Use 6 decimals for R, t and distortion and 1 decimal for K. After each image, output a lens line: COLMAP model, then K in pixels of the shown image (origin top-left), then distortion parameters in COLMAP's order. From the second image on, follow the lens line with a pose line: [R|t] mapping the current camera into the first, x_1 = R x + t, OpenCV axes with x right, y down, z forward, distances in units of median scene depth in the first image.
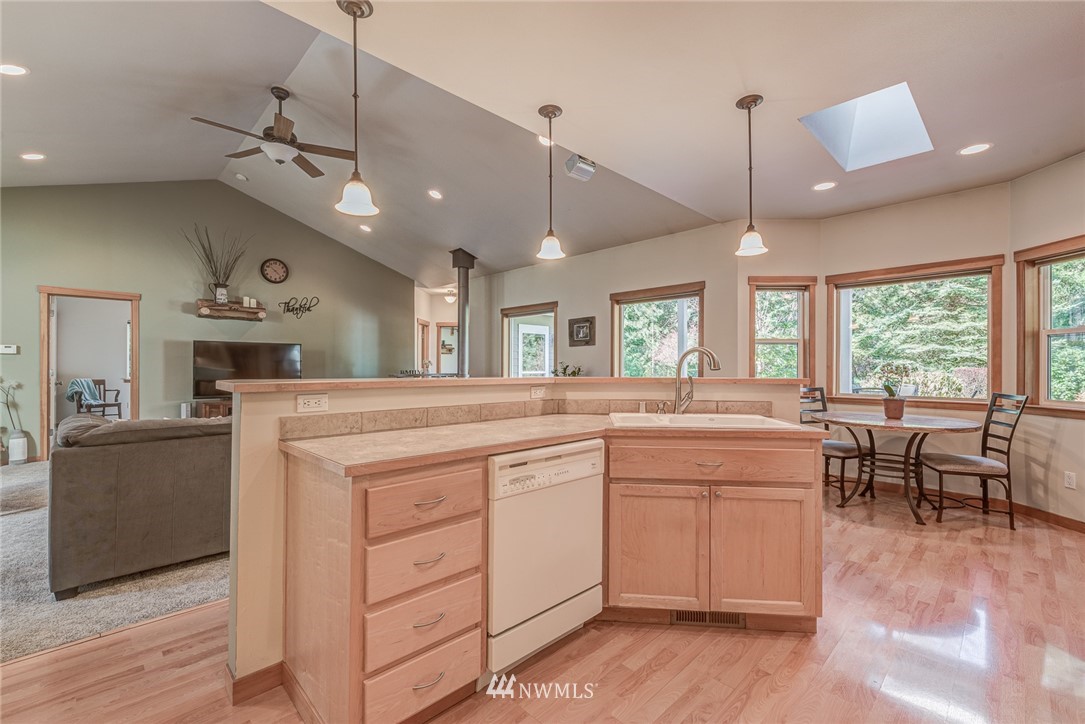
lens RADIAL K [[465.2, 0, 548.0], [0, 465.2, 363.9], [0, 0, 1]] dist [0.007170, -0.001441]
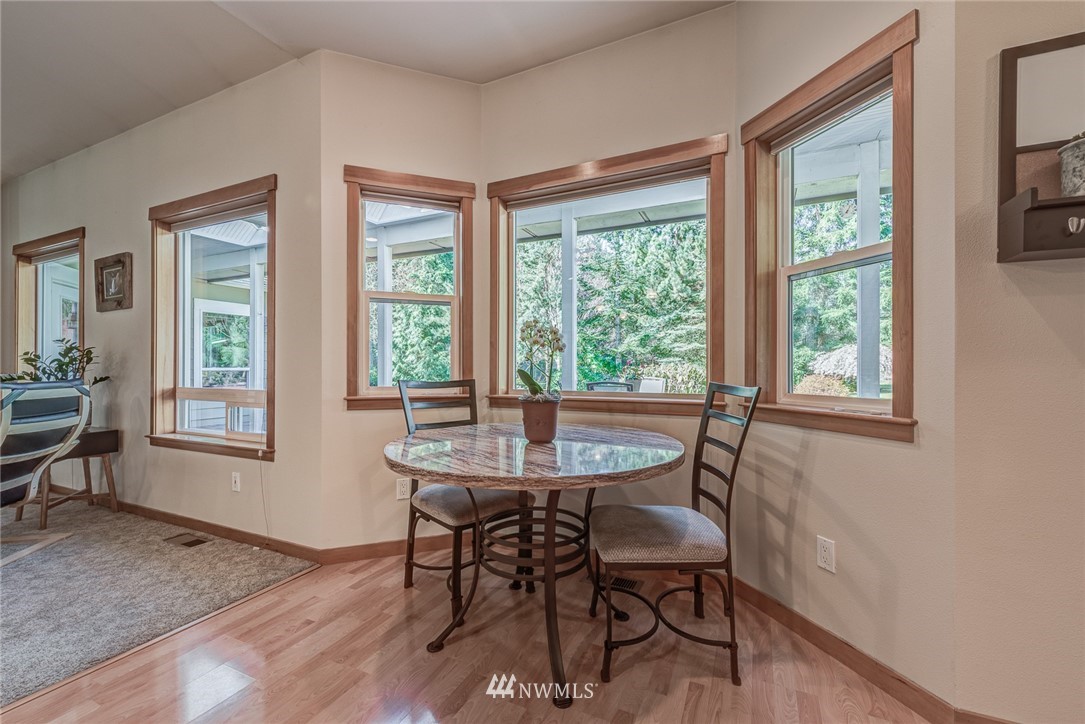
lens RADIAL K [[448.6, 0, 548.3], [0, 448.6, 363.2], [0, 0, 1]] dist [0.012767, -0.000699]
pose [[0.937841, 0.000440, 0.347065, 0.351825], [0.000981, 0.999992, -0.003919, 0.024154], [-0.347064, 0.004016, 0.937833, 0.341914]]
